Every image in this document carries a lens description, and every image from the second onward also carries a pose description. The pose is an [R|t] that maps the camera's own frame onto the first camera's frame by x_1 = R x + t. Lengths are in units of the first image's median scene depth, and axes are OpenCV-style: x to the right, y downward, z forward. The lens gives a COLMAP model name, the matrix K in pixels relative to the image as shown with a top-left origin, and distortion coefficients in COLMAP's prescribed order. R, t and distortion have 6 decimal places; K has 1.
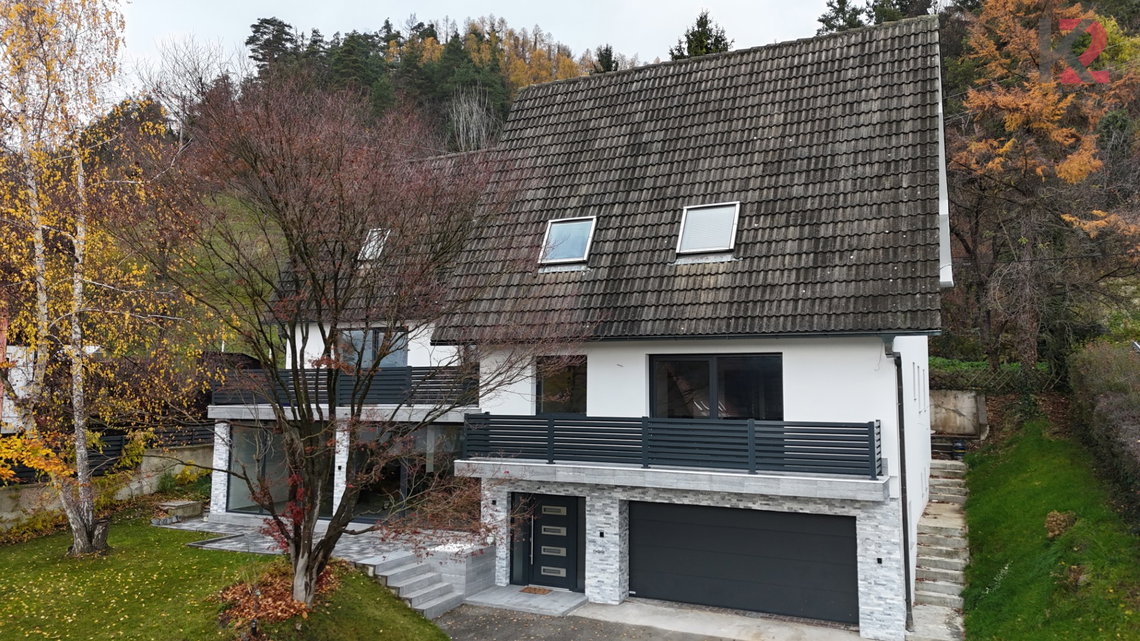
lens RADIAL K [[825.1, 0, 570.0], [0, 825.1, 320.5], [0, 0, 1]] dist [0.072793, -0.072434]
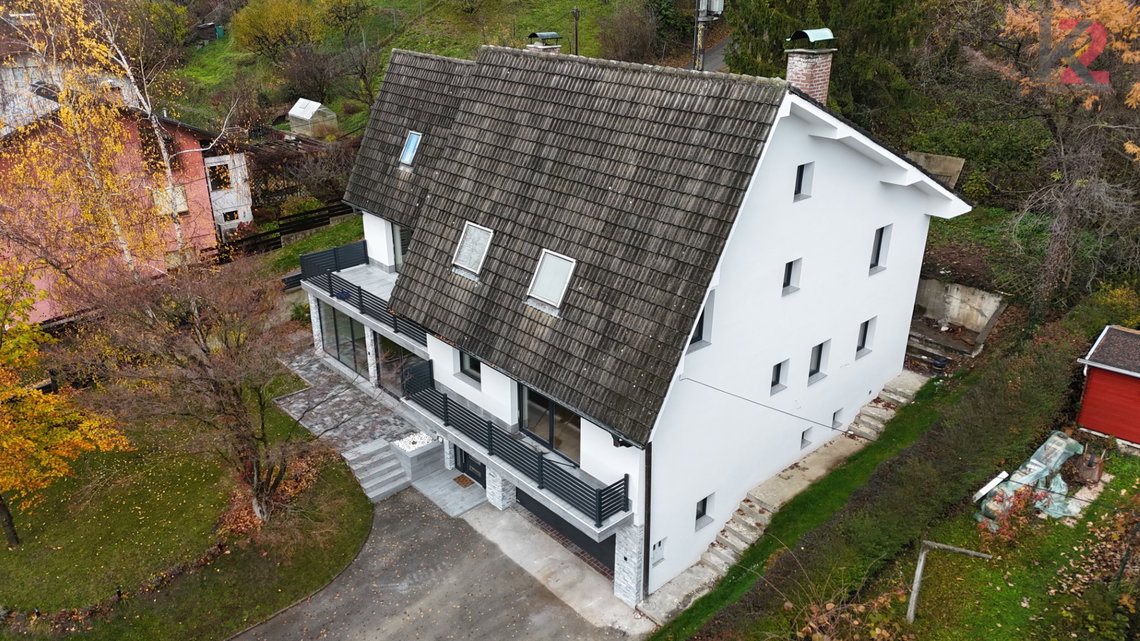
lens RADIAL K [[825.1, 0, 570.0], [0, 825.1, 320.5], [0, 0, 1]] dist [0.072793, -0.072434]
pose [[0.926253, 0.145330, -0.347757, 0.591136], [0.036140, 0.884173, 0.465759, -0.586874], [0.375166, -0.443979, 0.813716, 0.022788]]
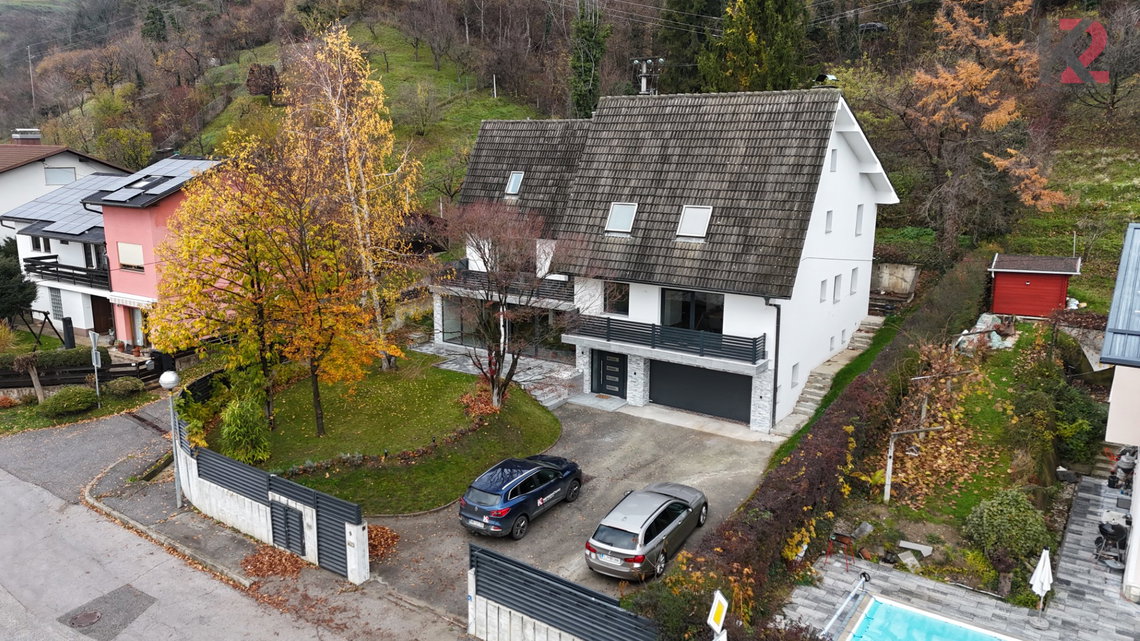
lens RADIAL K [[813.1, 0, 561.9], [0, 813.1, 323.3], [0, 0, 1]] dist [0.085373, -0.163144]
pose [[0.986668, 0.030962, -0.159776, 0.167559], [0.018393, 0.954232, 0.298502, -0.428524], [0.161705, -0.297461, 0.940940, -0.801024]]
